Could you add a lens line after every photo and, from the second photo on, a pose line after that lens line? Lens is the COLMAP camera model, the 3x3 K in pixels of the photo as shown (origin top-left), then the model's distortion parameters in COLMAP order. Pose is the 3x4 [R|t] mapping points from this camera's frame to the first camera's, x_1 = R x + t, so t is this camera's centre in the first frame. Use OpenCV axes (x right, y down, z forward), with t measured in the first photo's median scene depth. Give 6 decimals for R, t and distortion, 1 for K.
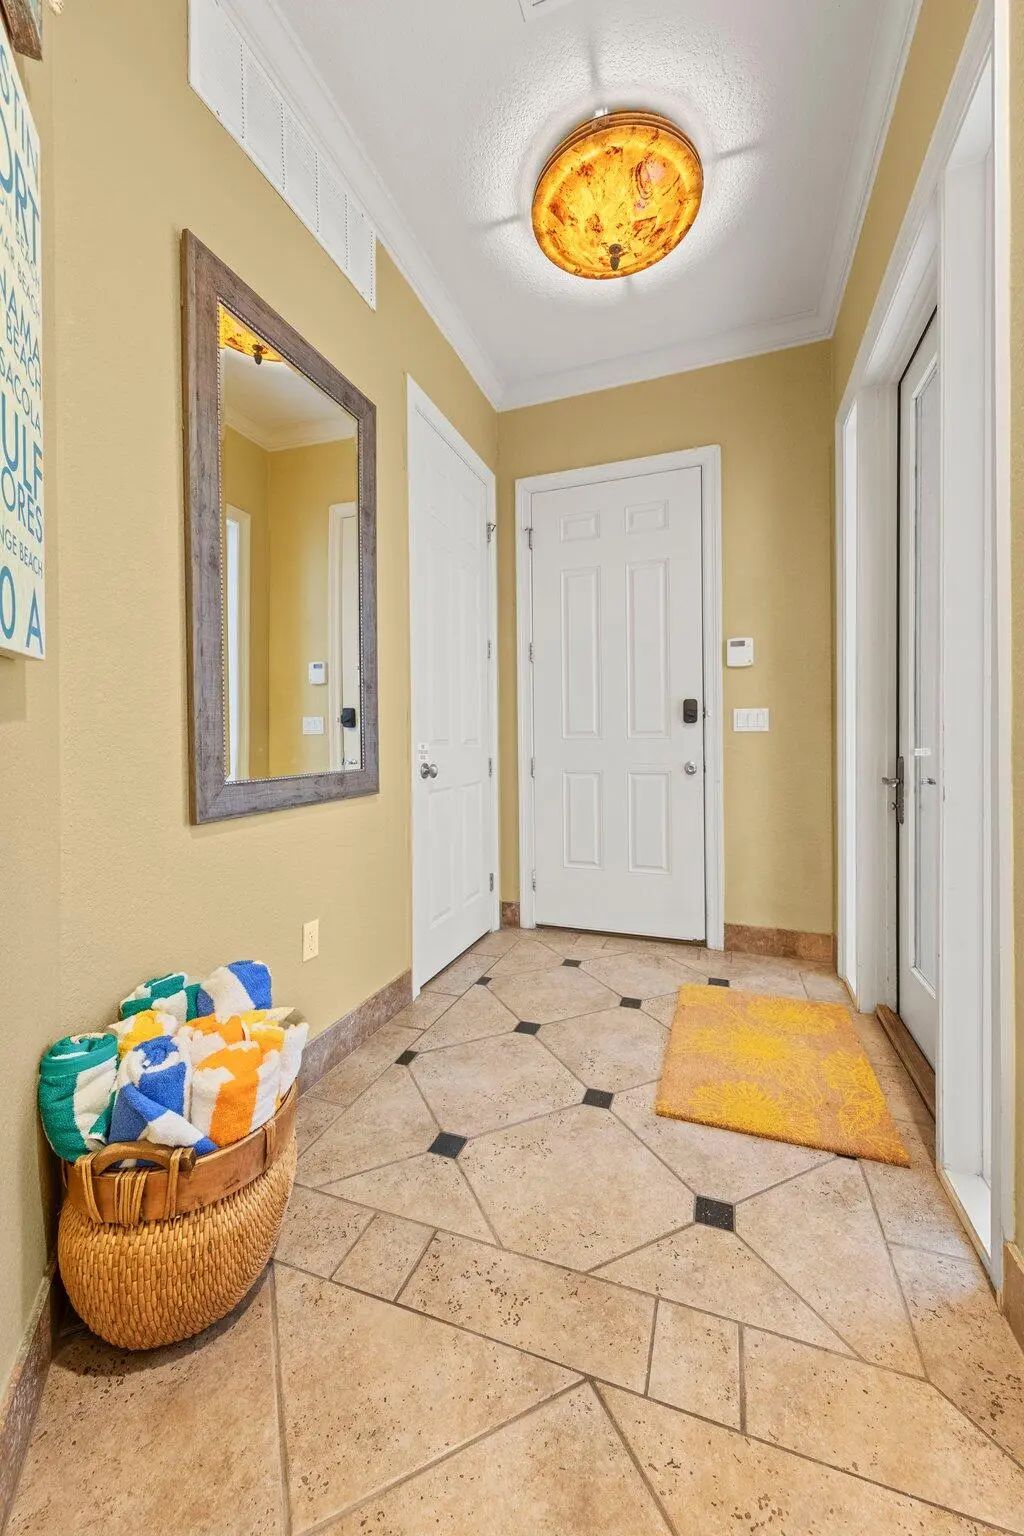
lens RADIAL K [[565.7, 0, 506.0], [0, 565.7, 737.3], [0, 0, 1]] dist [0.002909, 0.000084]
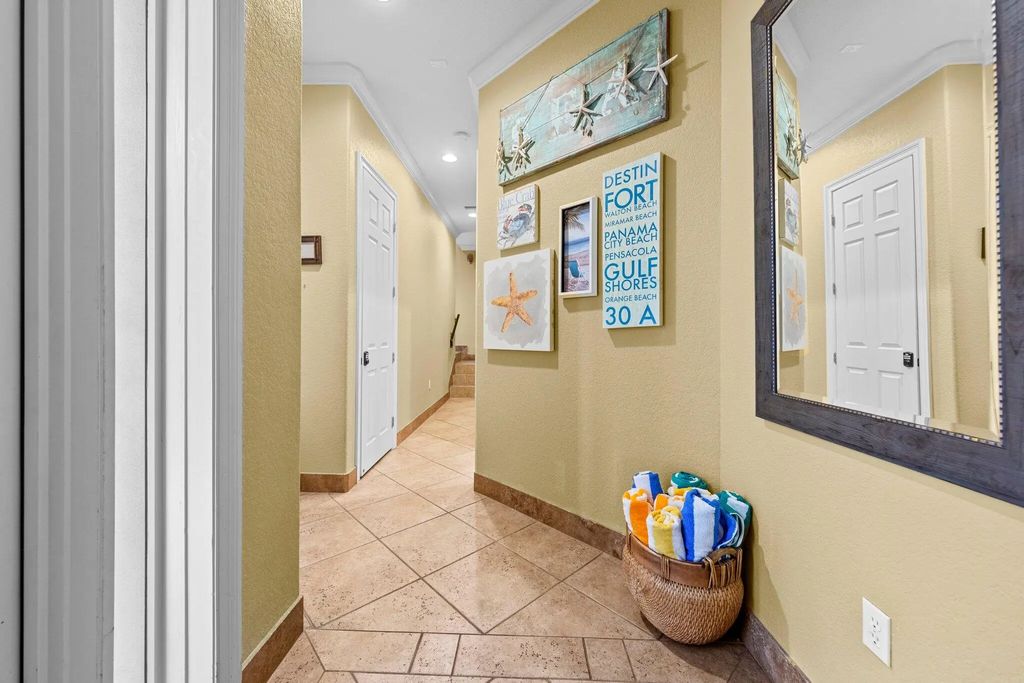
lens RADIAL K [[377.1, 0, 510.5], [0, 377.1, 336.3], [0, 0, 1]] dist [0.002909, 0.000084]
pose [[-0.944607, 0.009670, -0.328062, 0.451775], [0.008445, 0.999951, 0.005158, -0.075435], [0.328096, 0.002102, -0.944642, 2.082203]]
